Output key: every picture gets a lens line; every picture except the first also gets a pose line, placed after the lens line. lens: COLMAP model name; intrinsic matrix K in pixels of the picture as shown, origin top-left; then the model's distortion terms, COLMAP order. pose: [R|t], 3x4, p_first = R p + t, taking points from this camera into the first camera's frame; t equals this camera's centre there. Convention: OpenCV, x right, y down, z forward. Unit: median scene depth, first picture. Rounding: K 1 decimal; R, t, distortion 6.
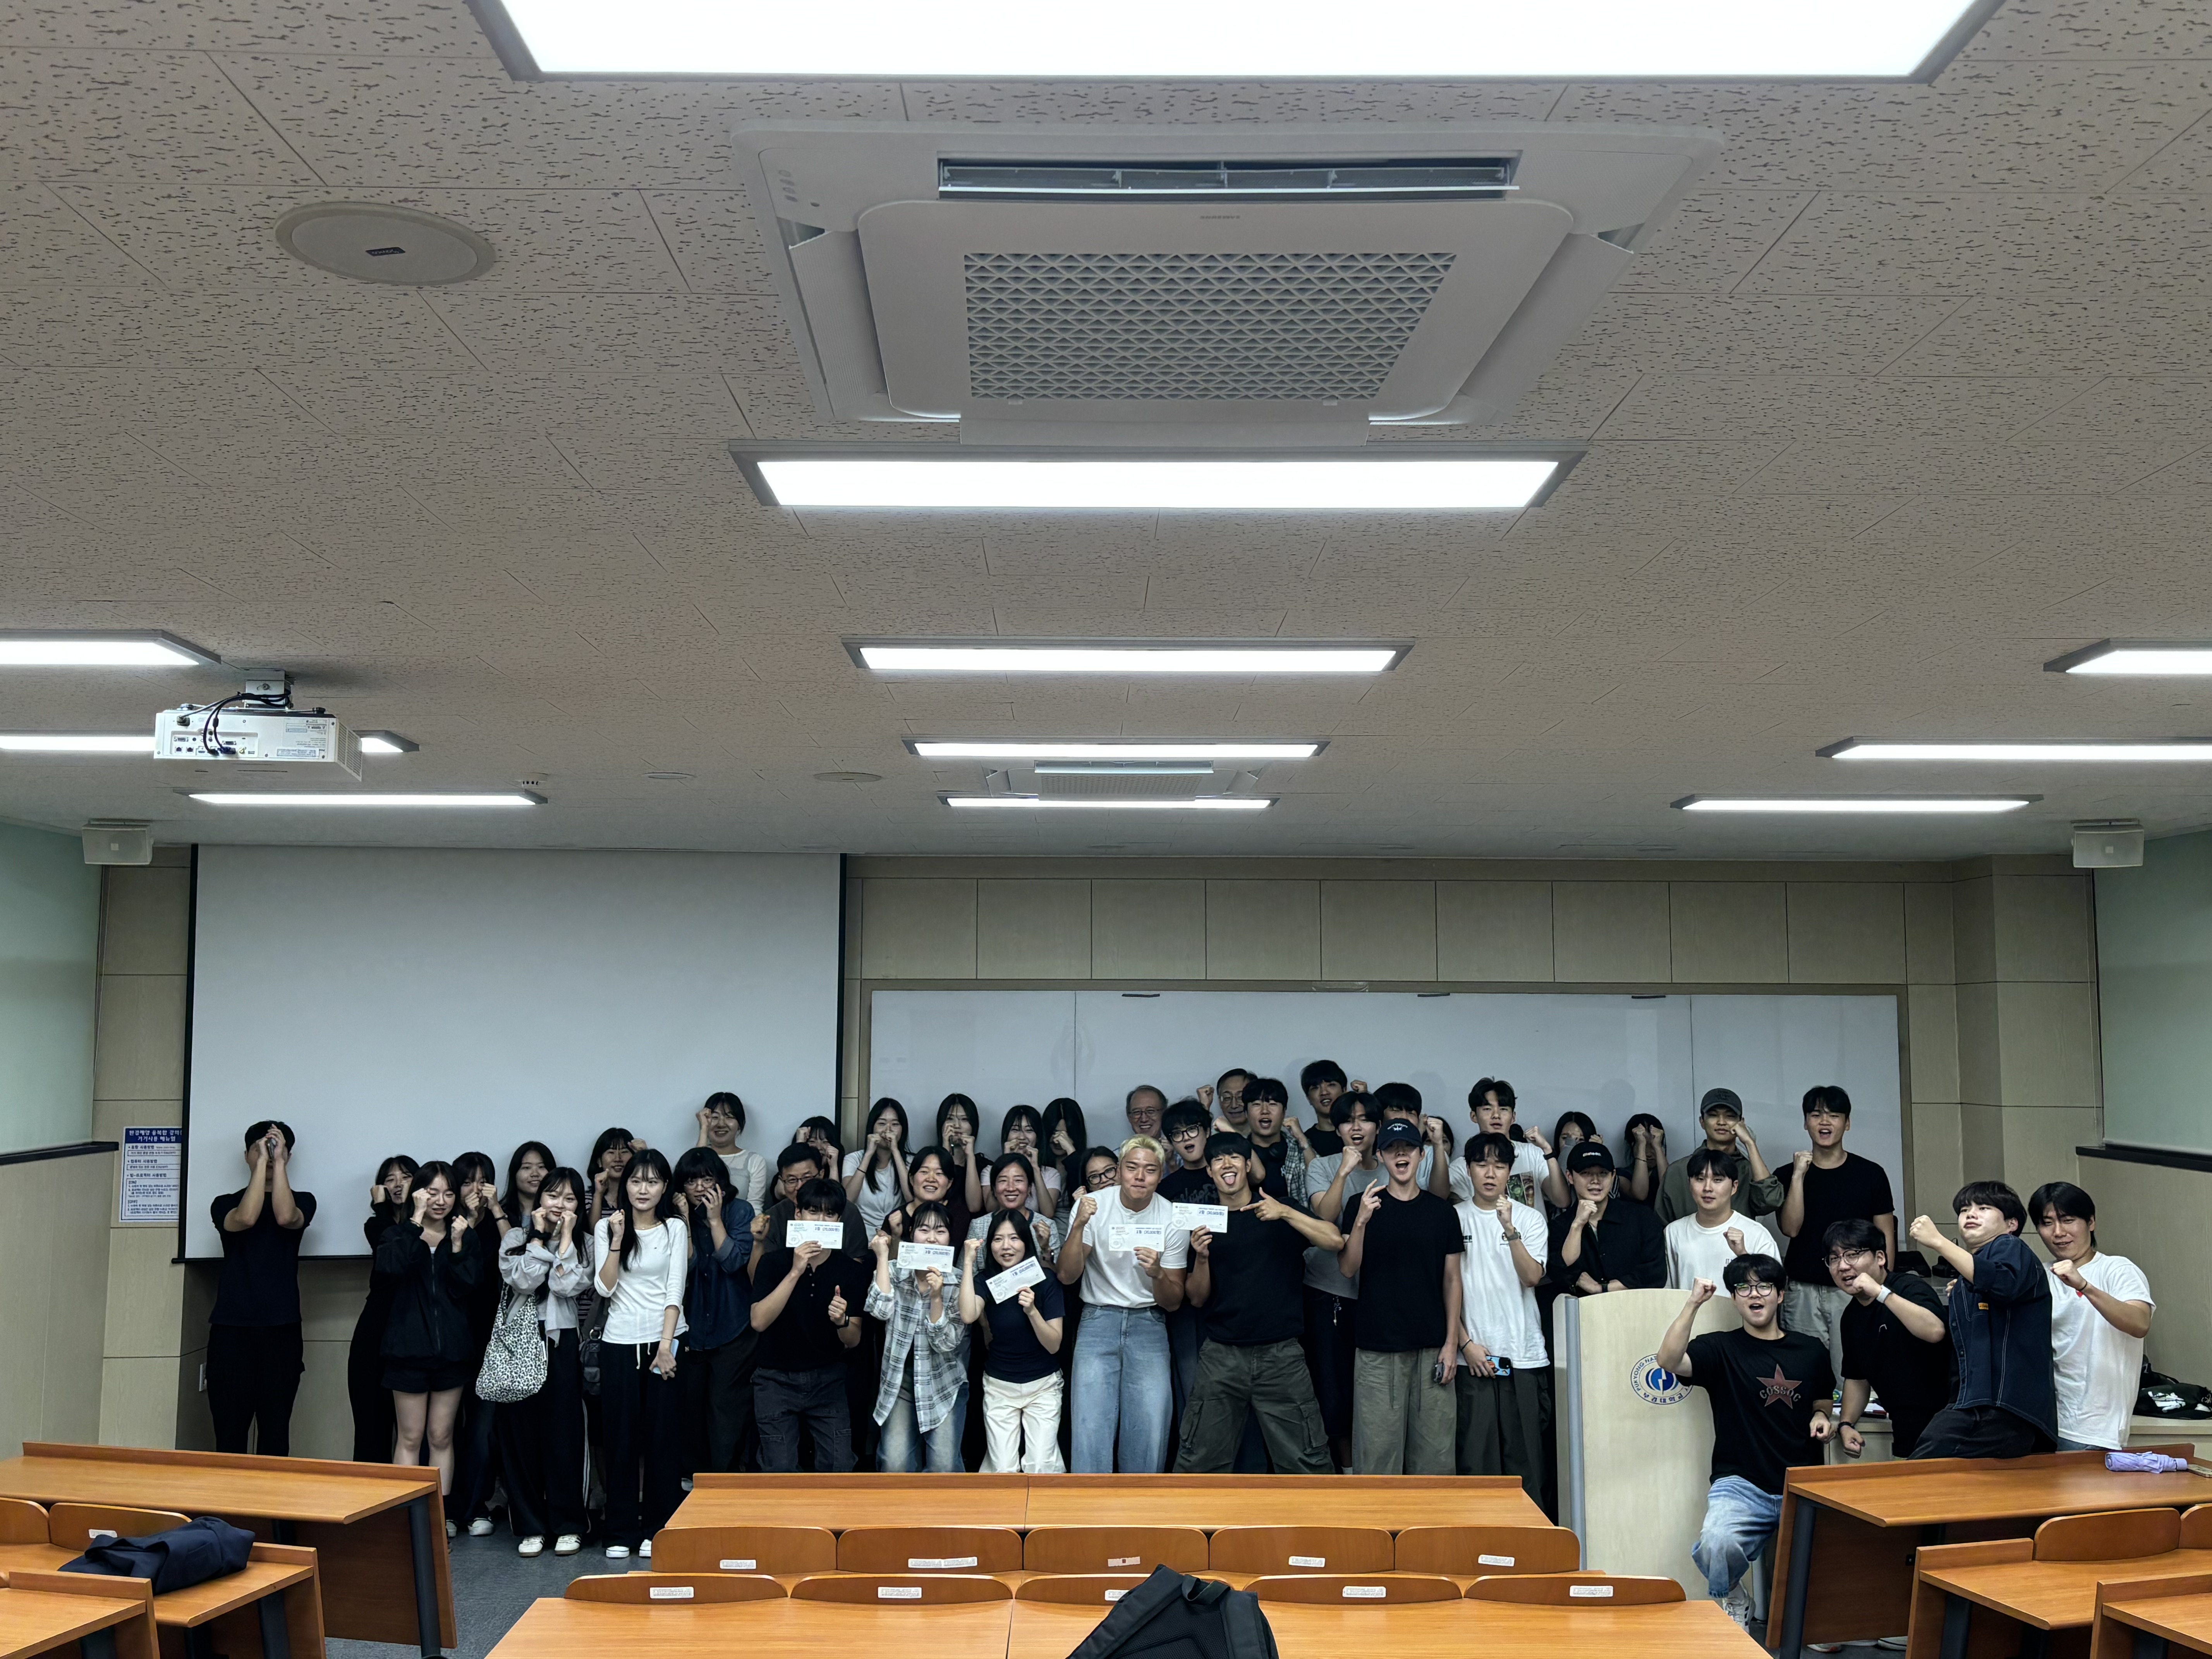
lens RADIAL K [[2141.9, 0, 1106.0], [0, 2141.9, 829.5], [0, 0, 1]] dist [0.012193, 0.008981]
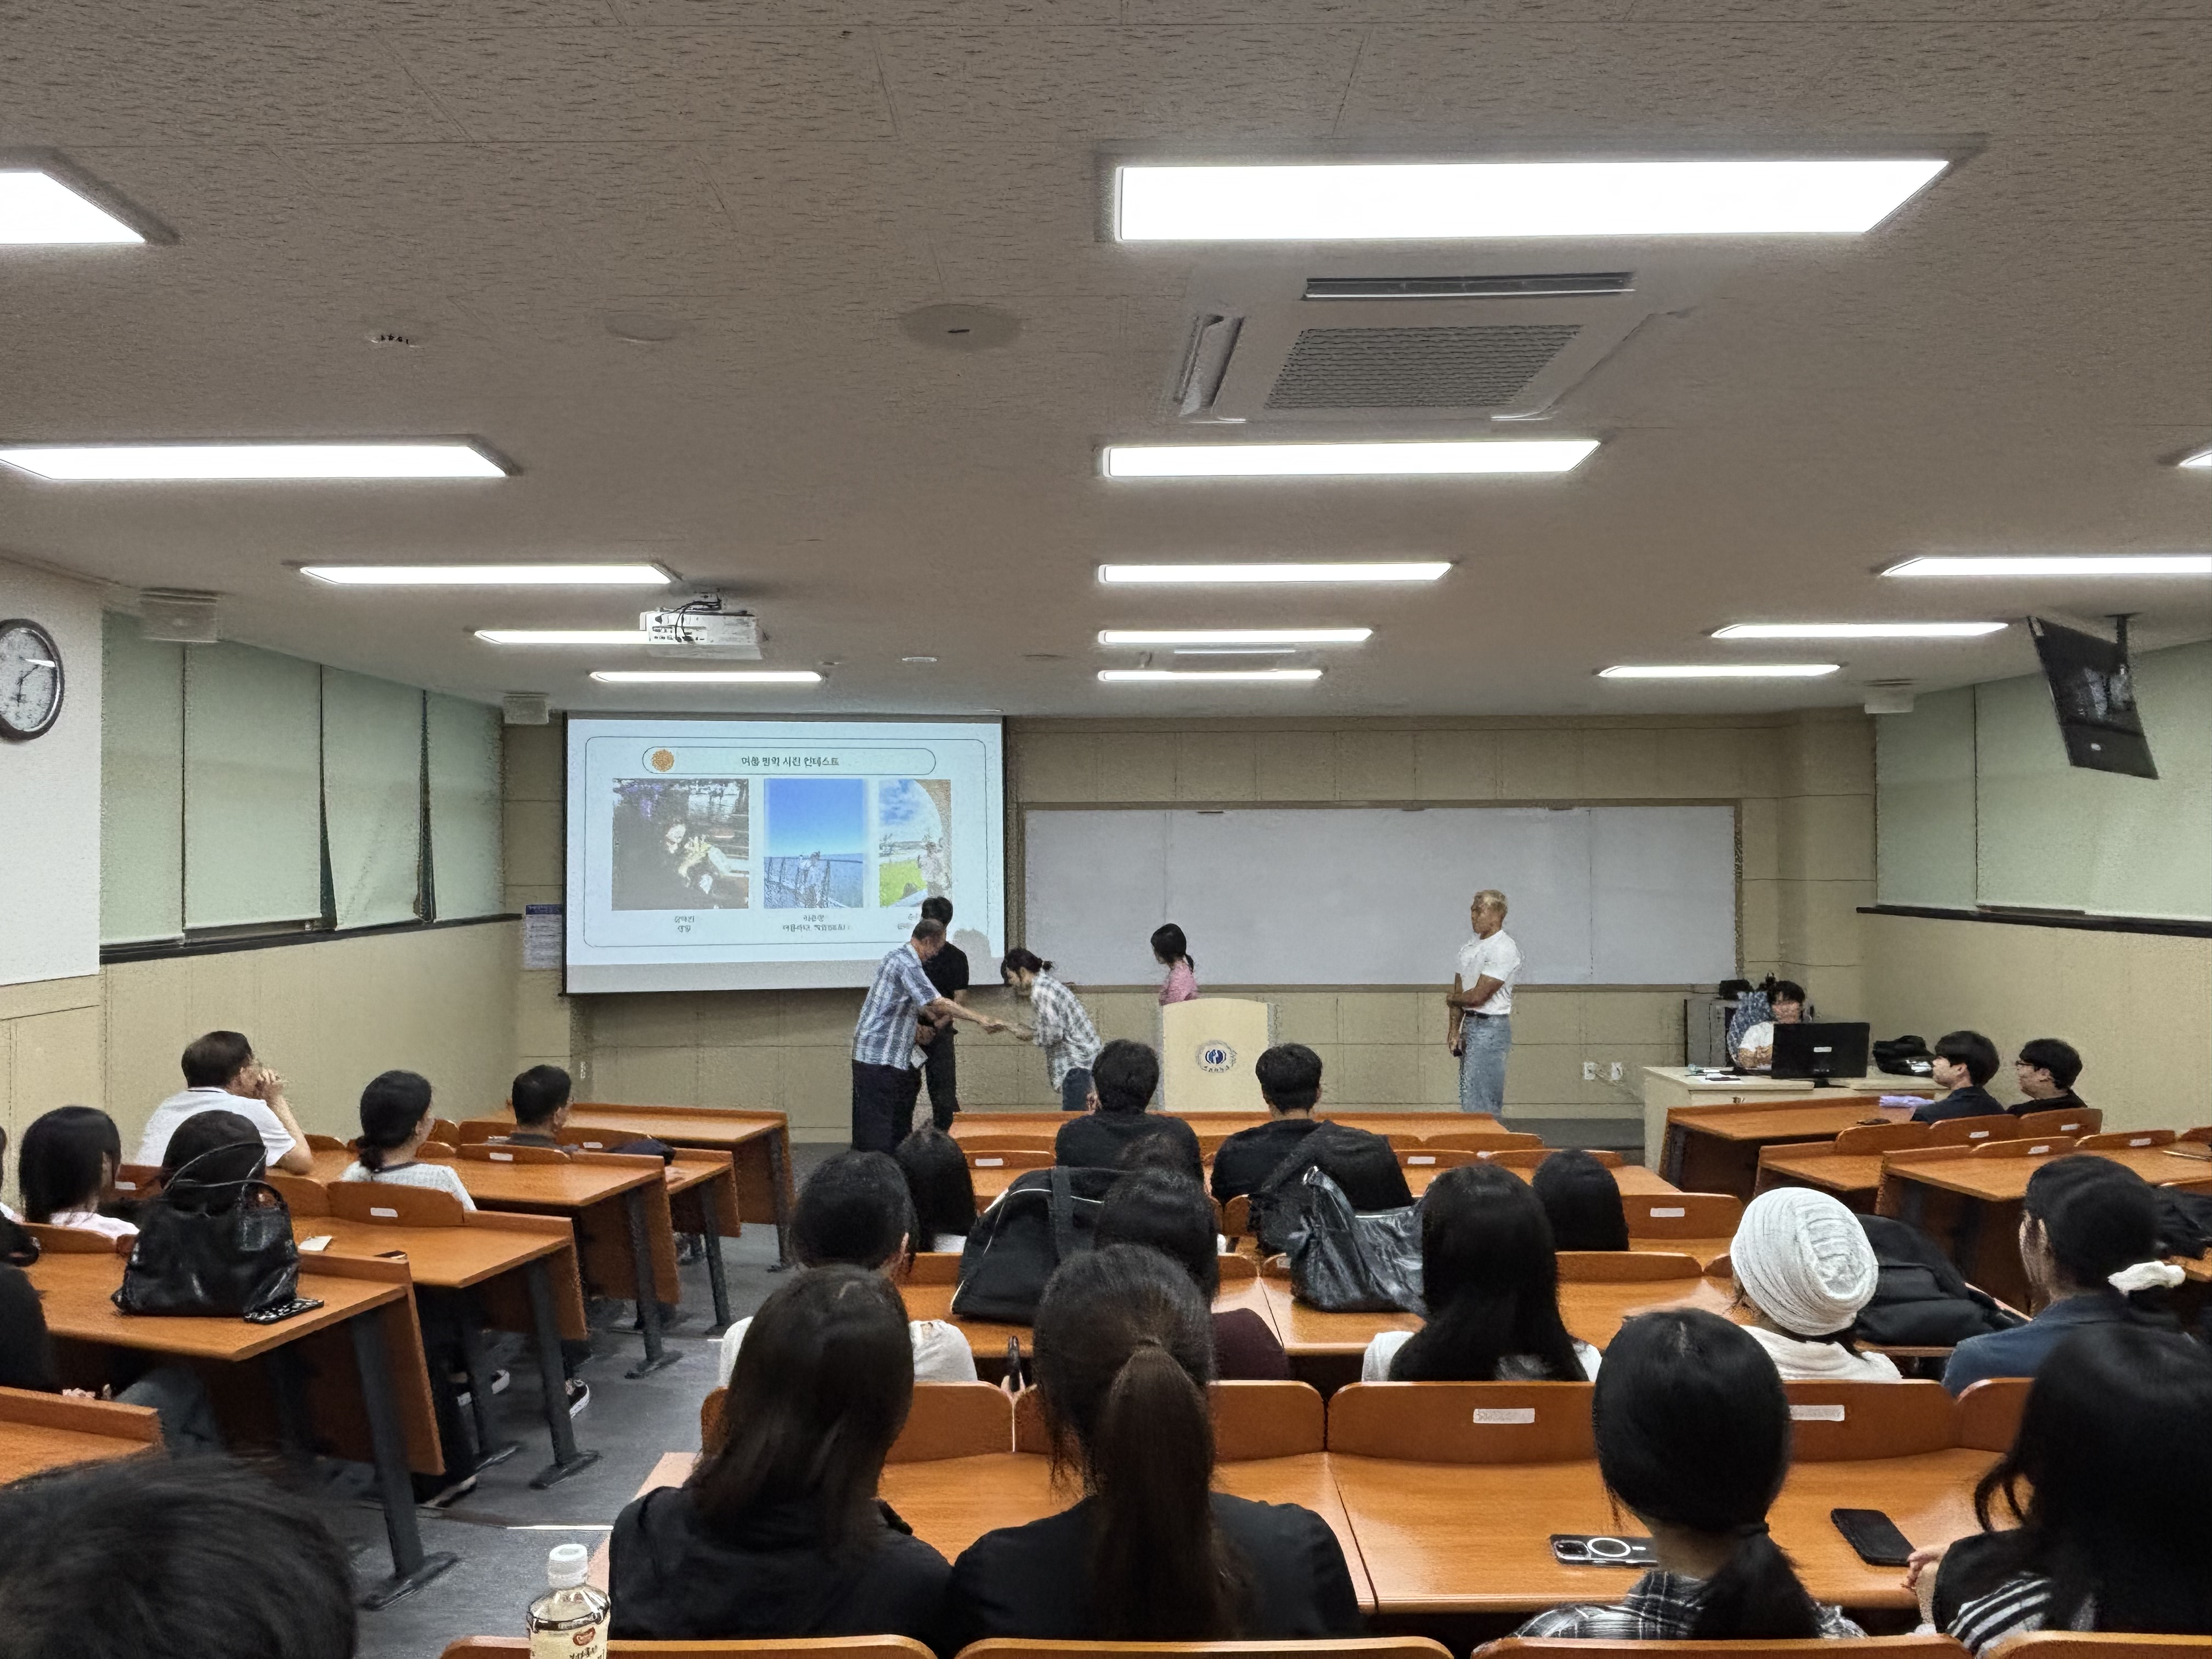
lens RADIAL K [[1544.6, 0, 1106.0], [0, 1544.6, 829.5], [0, 0, 1]] dist [0.034070, -0.000048]
pose [[0.999867, -0.005883, -0.015238, -0.086755], [0.007034, 0.997034, 0.076639, 0.017542], [0.014742, -0.076736, 0.996942, -0.126059]]
